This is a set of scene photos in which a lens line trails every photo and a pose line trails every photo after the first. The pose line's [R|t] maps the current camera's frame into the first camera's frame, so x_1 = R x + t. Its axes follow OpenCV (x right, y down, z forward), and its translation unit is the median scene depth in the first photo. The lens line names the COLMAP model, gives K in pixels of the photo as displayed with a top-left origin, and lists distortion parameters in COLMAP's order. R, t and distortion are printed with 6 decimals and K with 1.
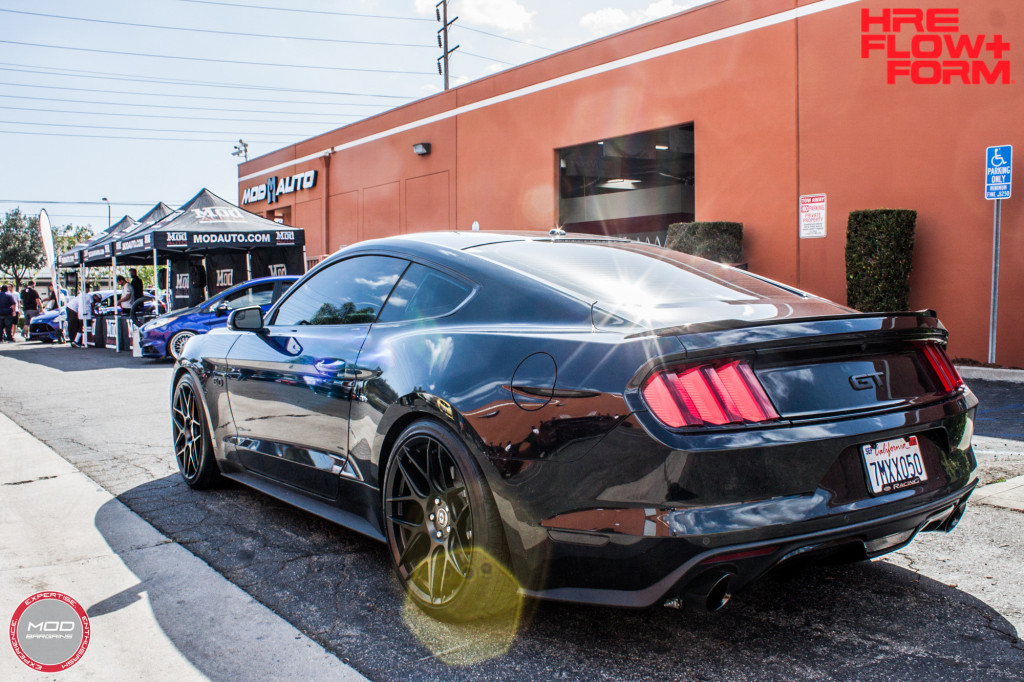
lens RADIAL K [[1069.2, 0, 512.0], [0, 1069.2, 341.0], [0, 0, 1]] dist [-0.073799, 0.010142]
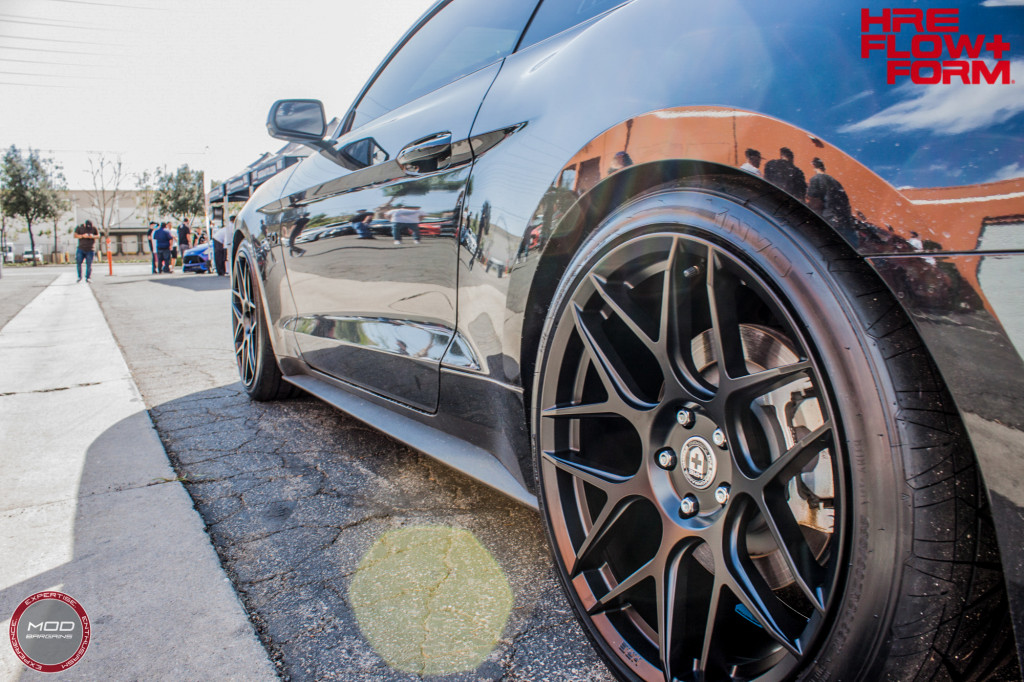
lens RADIAL K [[1069.2, 0, 512.0], [0, 1069.2, 341.0], [0, 0, 1]] dist [-0.073799, 0.010142]
pose [[0.993046, 0.013466, -0.116958, -0.067585], [-0.005283, 0.997533, 0.069997, 0.077025], [0.117612, -0.068892, 0.990667, 0.492632]]
